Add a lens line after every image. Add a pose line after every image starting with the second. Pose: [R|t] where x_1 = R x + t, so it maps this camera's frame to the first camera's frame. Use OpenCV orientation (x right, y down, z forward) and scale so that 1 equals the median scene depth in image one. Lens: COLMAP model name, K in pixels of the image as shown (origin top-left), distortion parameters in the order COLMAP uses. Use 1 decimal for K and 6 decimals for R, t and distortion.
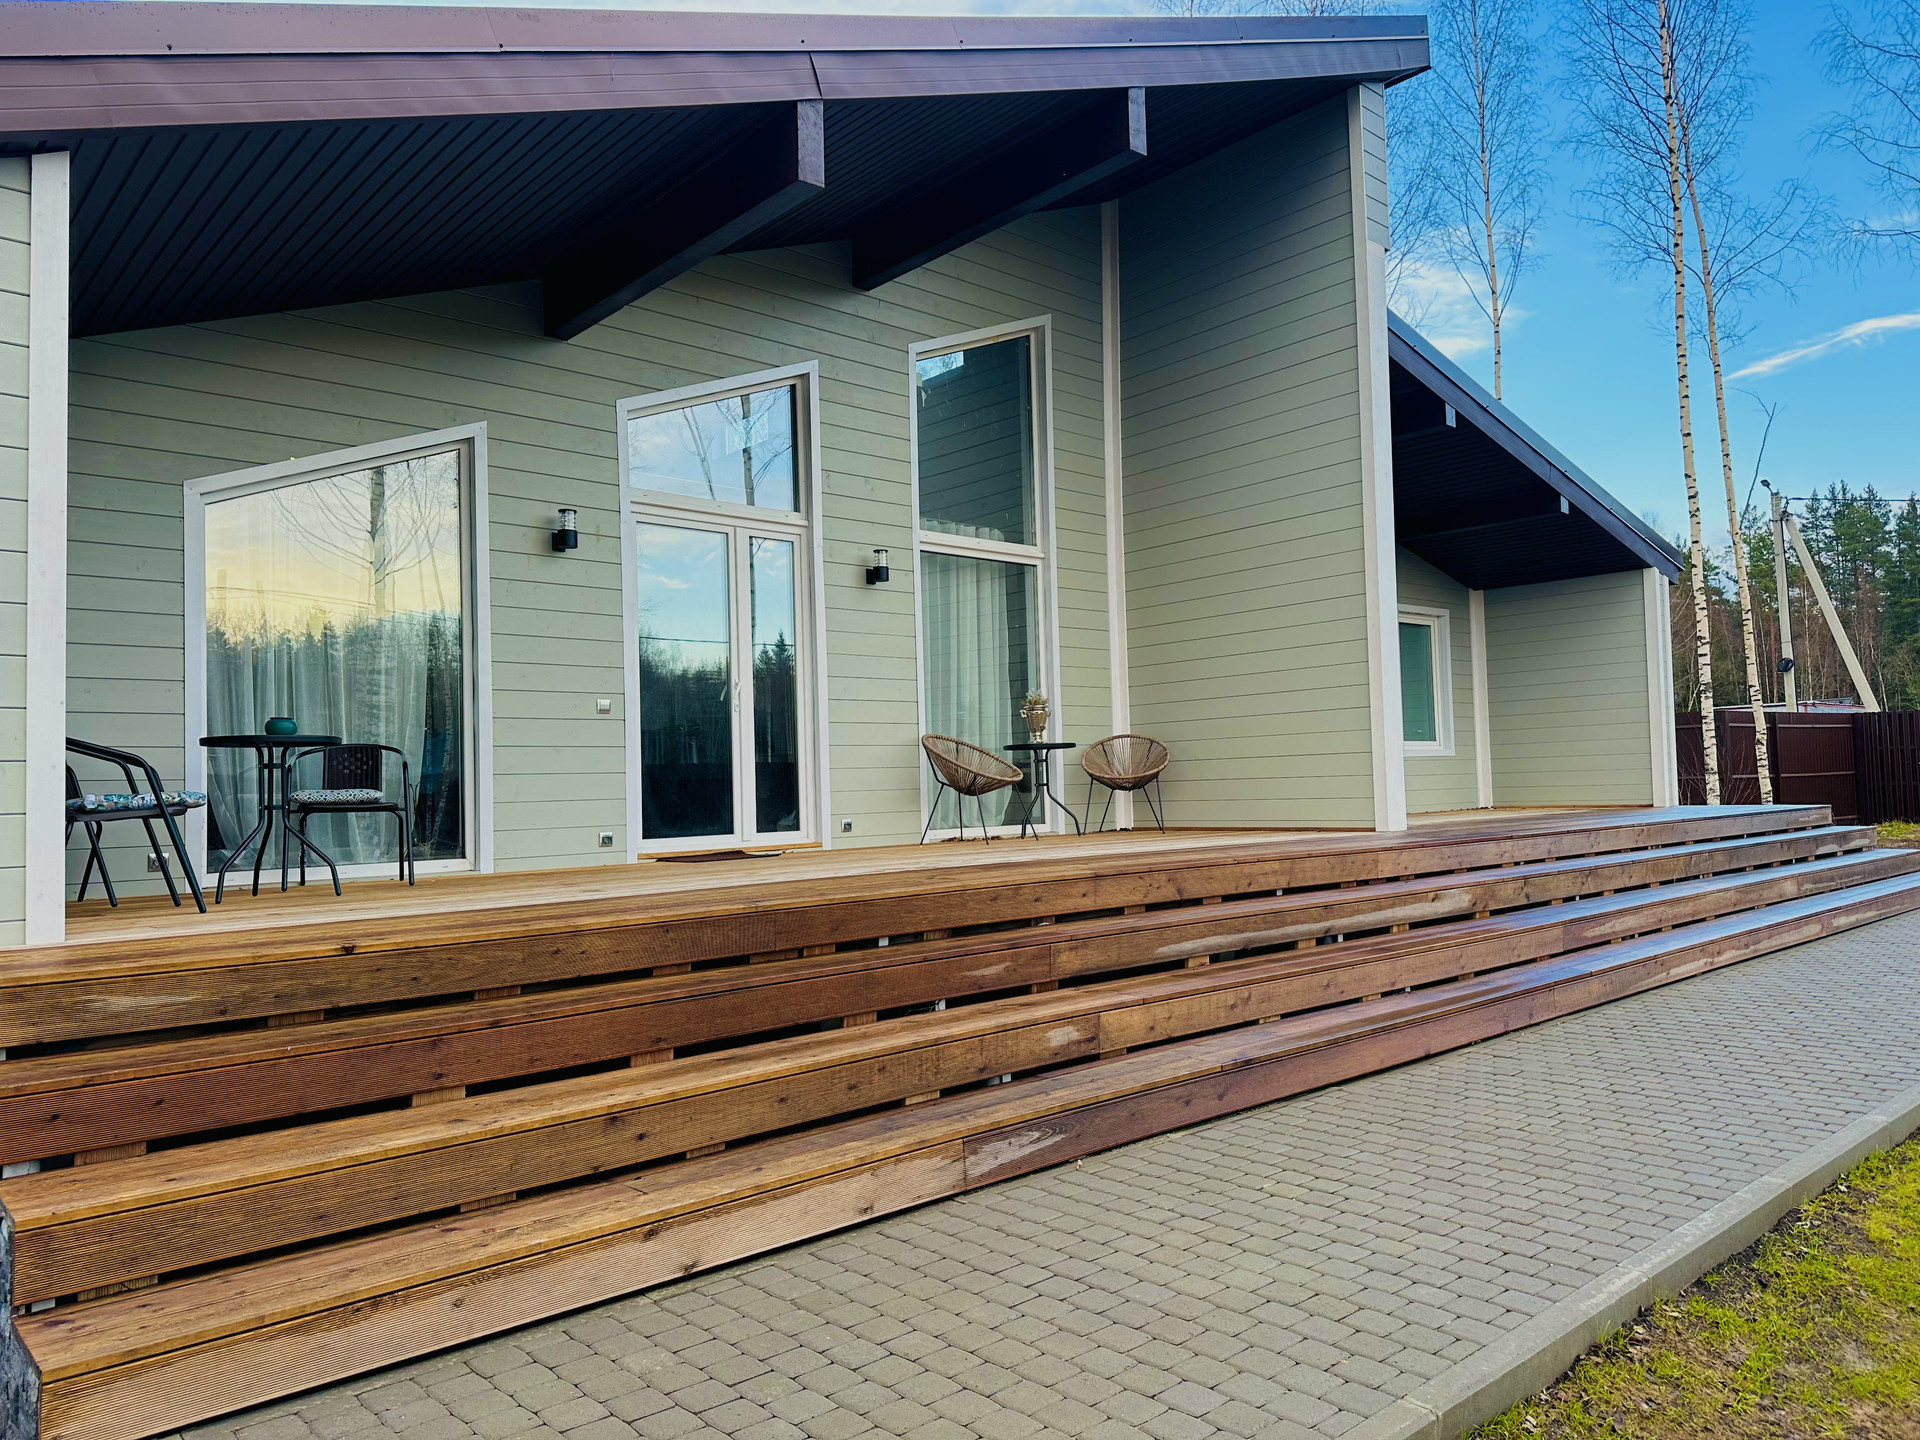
lens RADIAL K [[1327.0, 0, 957.0], [0, 1327.0, 719.5], [0, 0, 1]] dist [0.085992, -0.096219]
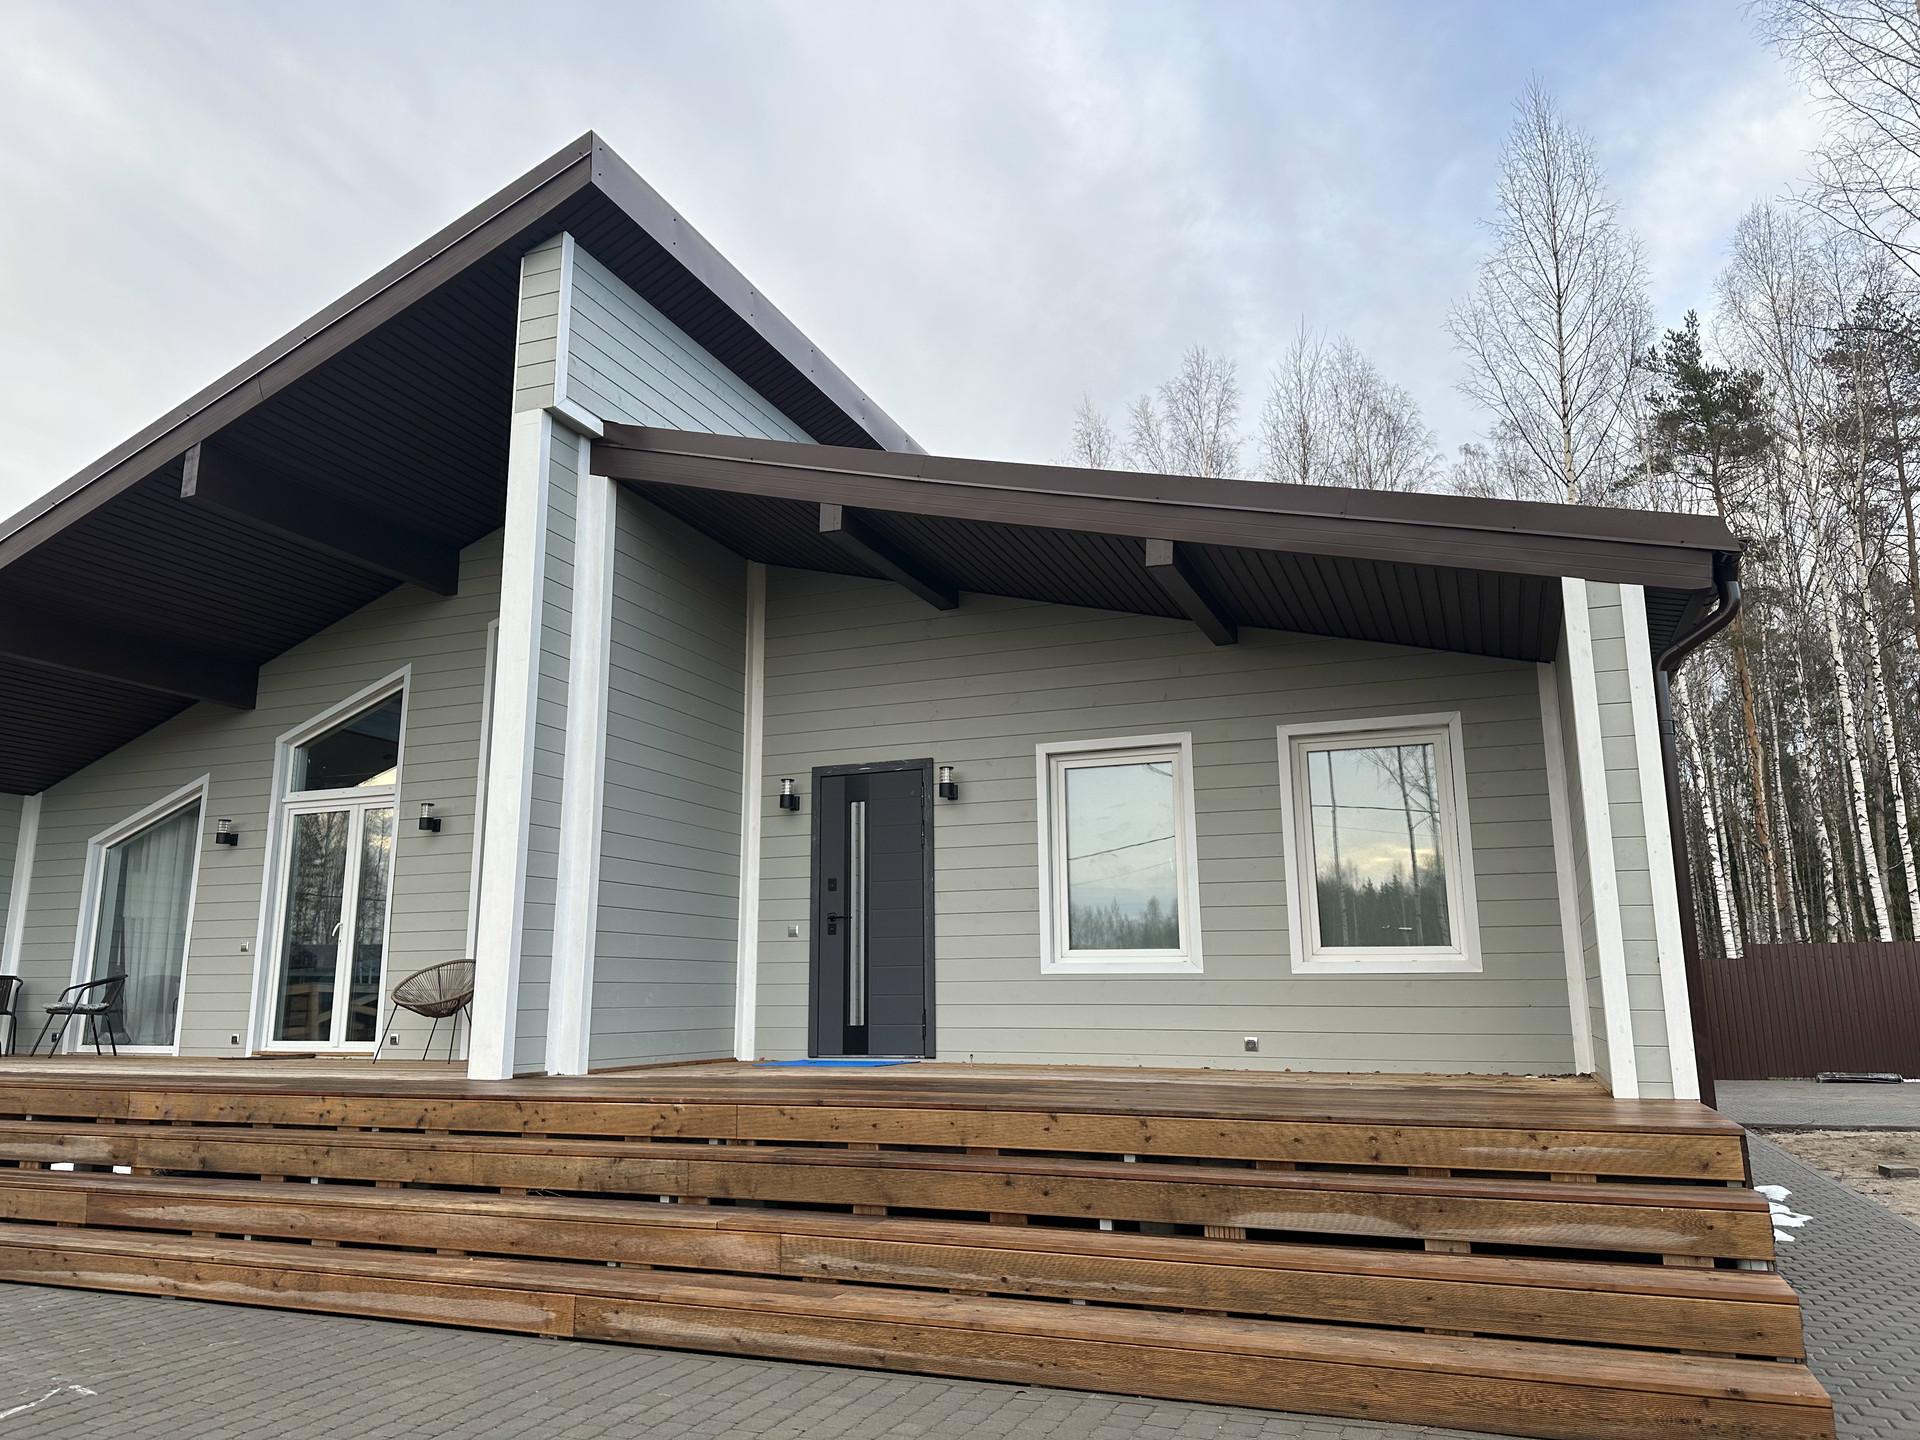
lens RADIAL K [[1327.0, 0, 956.3], [0, 1327.0, 708.6], [0, 0, 1]] dist [0.085992, -0.096219]
pose [[0.437276, -0.164139, -0.884222, 1.415705], [0.038634, 0.985724, -0.163875, 0.005266], [0.898497, 0.037497, 0.437375, 1.020703]]
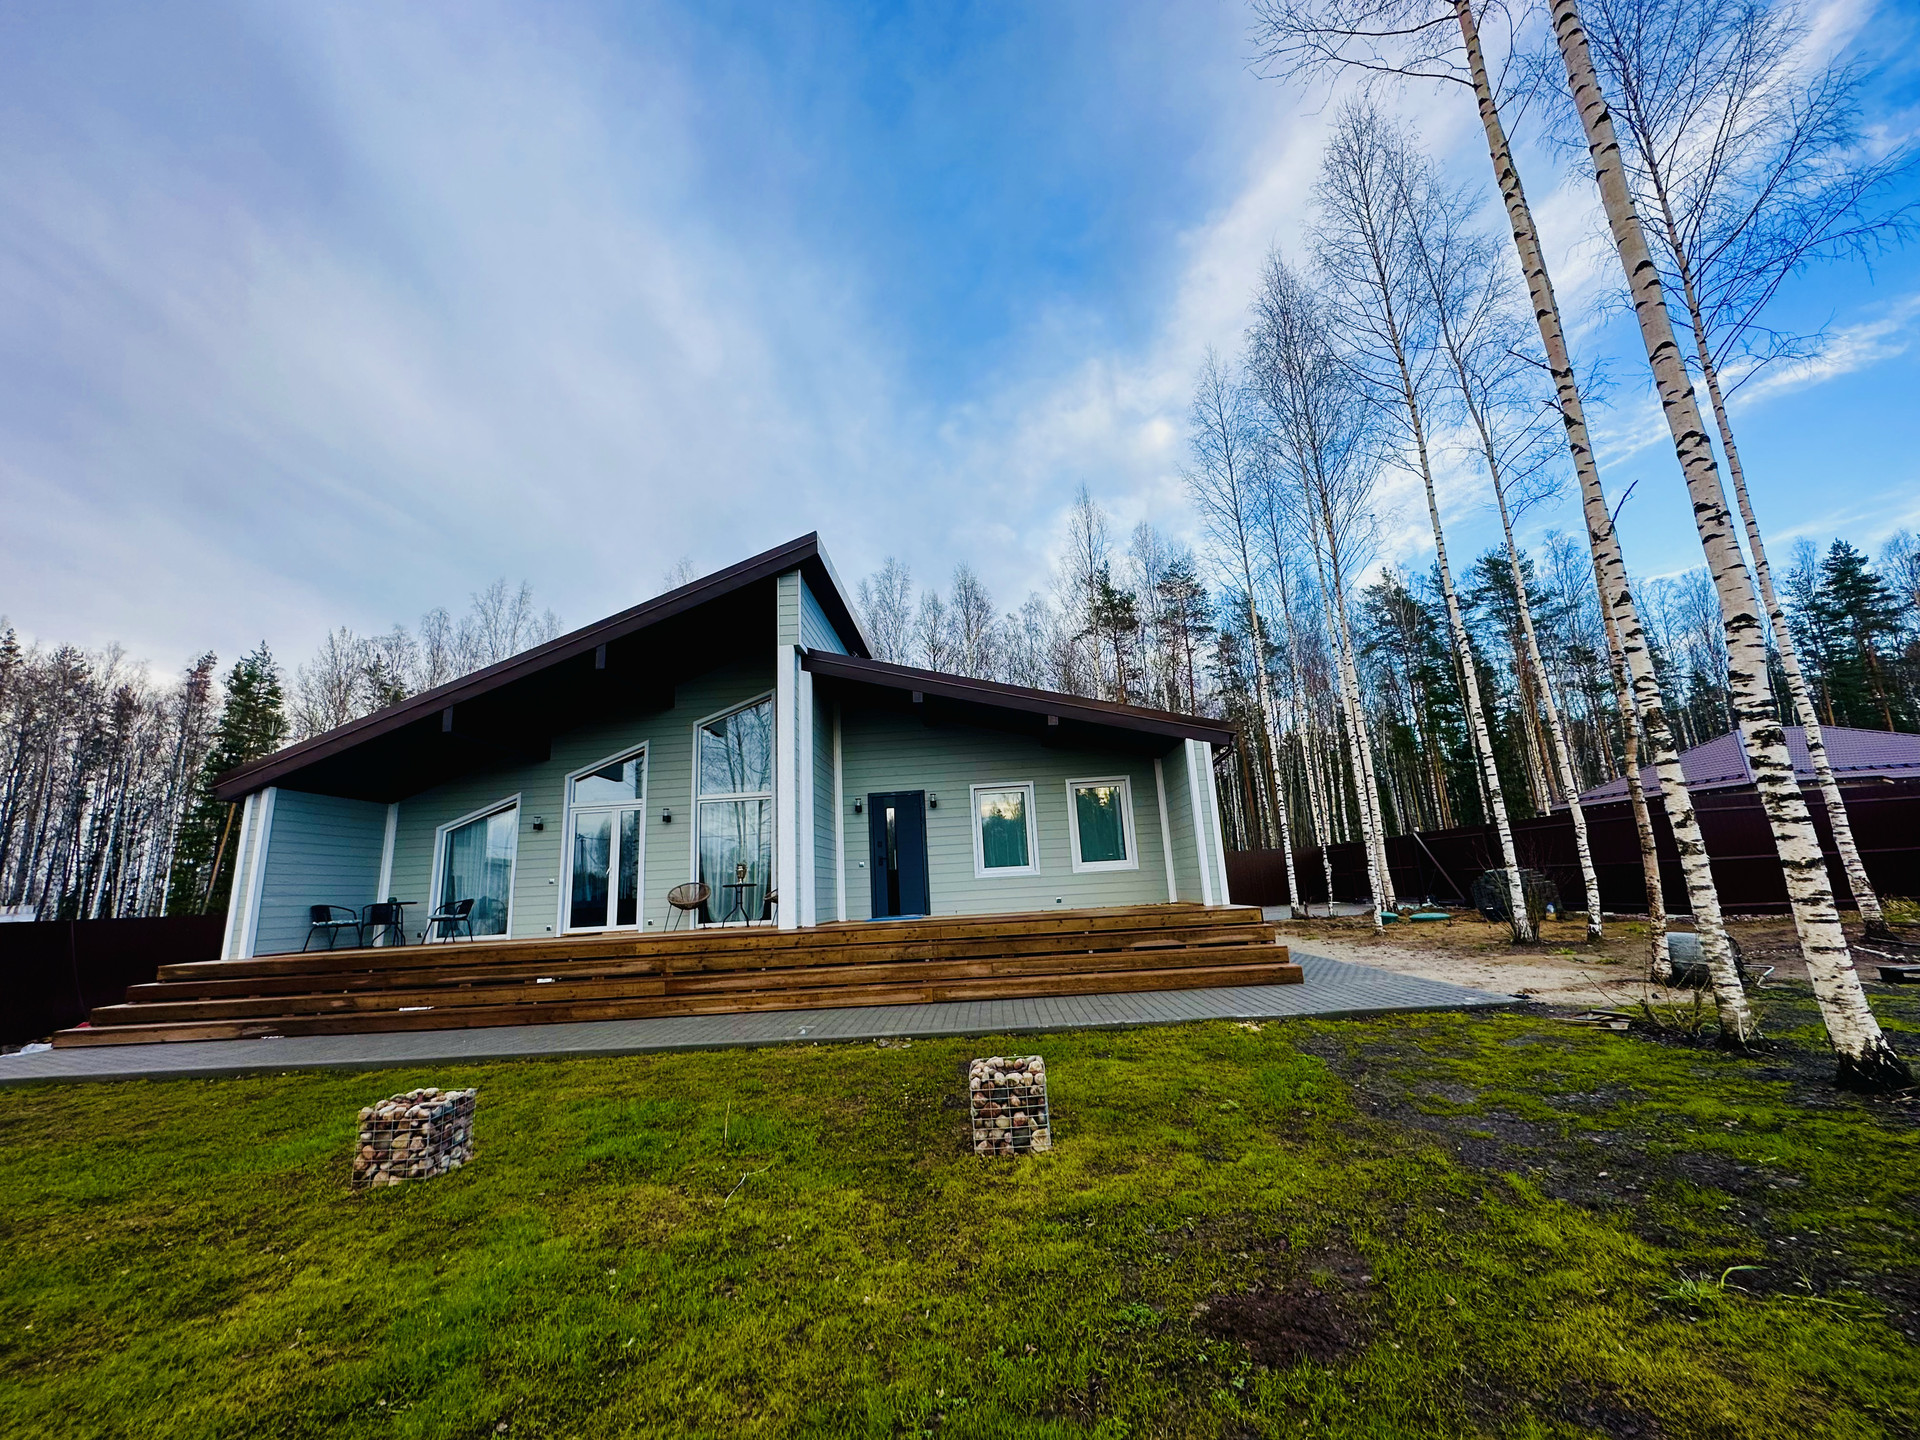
lens RADIAL K [[763.2, 0, 960.2], [0, 763.2, 719.5], [0, 0, 1]] dist [0.000271, 0.000107]
pose [[0.716149, -0.161032, -0.679116, 1.539010], [0.069714, 0.984658, -0.159967, -0.029017], [0.694457, 0.067217, 0.716388, 0.388638]]
